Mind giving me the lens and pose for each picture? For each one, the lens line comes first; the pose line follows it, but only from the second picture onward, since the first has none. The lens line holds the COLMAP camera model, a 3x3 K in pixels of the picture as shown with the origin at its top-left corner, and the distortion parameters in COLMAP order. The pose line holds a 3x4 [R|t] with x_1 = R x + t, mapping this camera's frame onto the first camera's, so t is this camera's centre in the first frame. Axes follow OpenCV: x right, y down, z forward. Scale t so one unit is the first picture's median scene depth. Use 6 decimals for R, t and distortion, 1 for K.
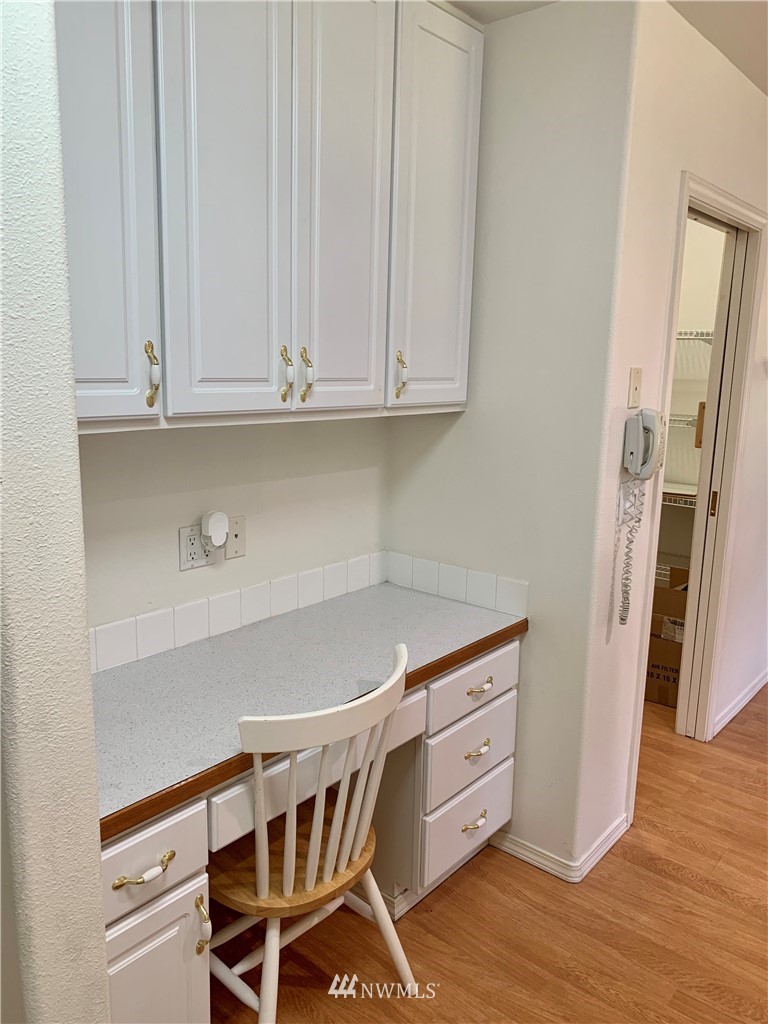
lens RADIAL K [[785.2, 0, 382.0], [0, 785.2, 512.6], [0, 0, 1]] dist [0.046999, -0.054462]
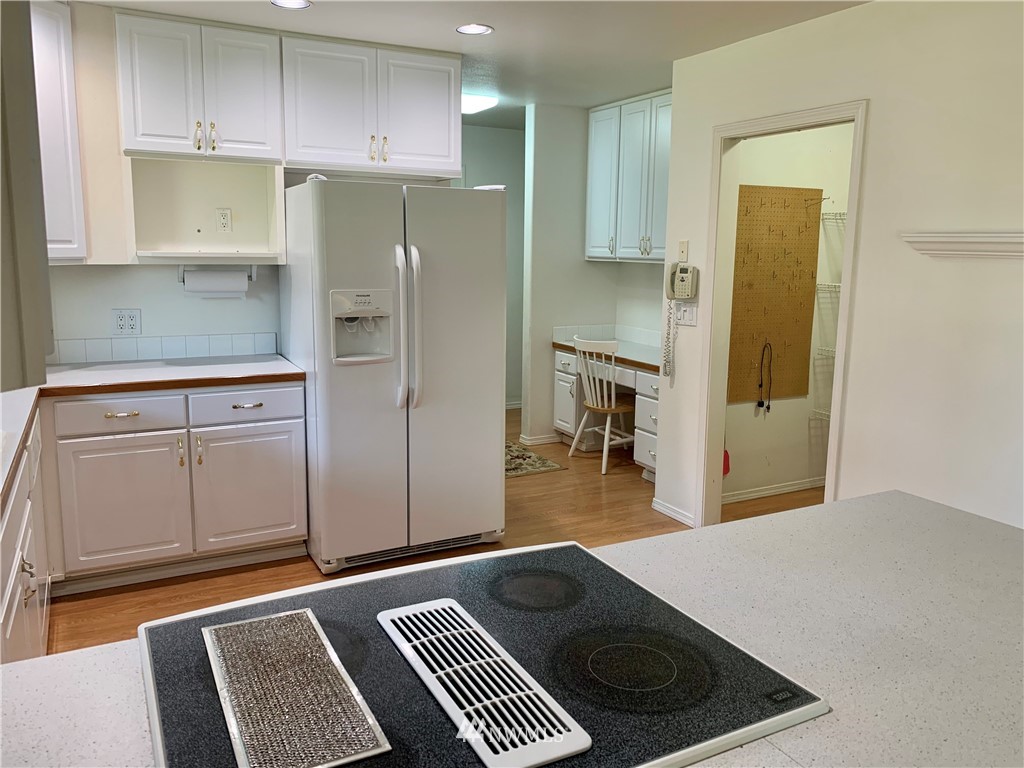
lens RADIAL K [[785.2, 0, 514.3], [0, 785.2, 368.5], [0, 0, 1]] dist [0.046999, -0.054462]
pose [[-0.372445, 0.123407, -0.919813, 2.383292], [-0.198082, 0.957710, 0.208698, -0.217551], [0.906669, 0.259927, -0.332250, 1.415093]]
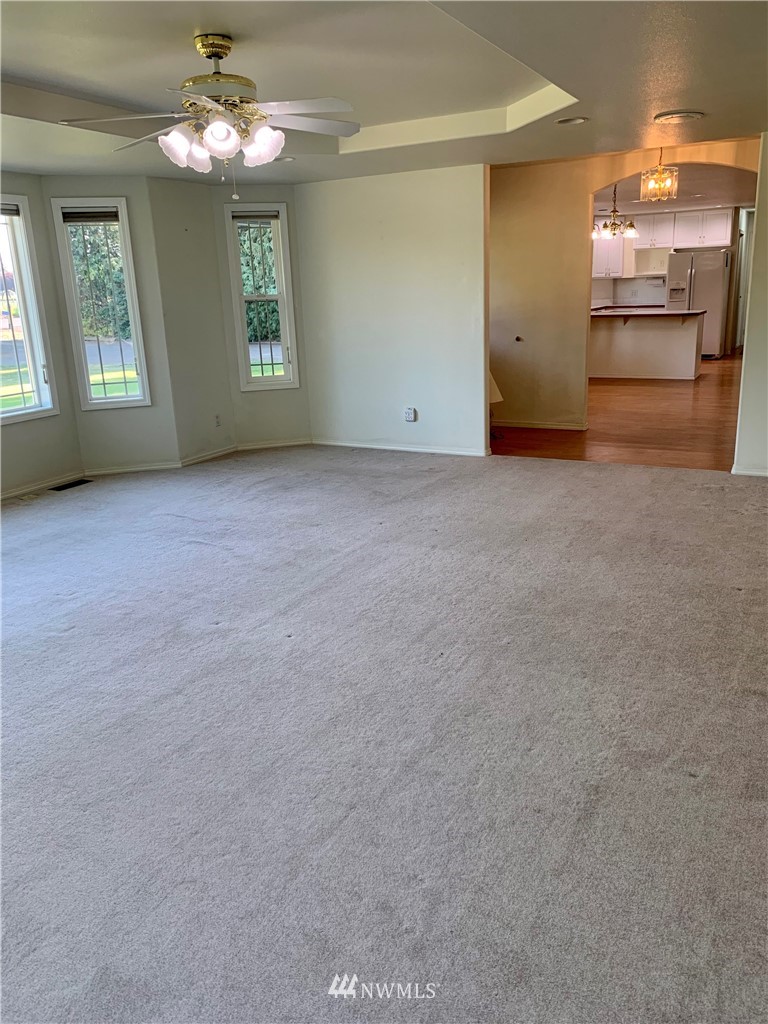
lens RADIAL K [[785.2, 0, 375.6], [0, 785.2, 508.0], [0, 0, 1]] dist [0.046999, -0.054462]
pose [[-0.981972, 0.070470, -0.175398, 4.638982], [-0.015754, 0.894170, 0.447450, -1.159240], [0.188367, 0.442147, -0.876940, 6.522119]]
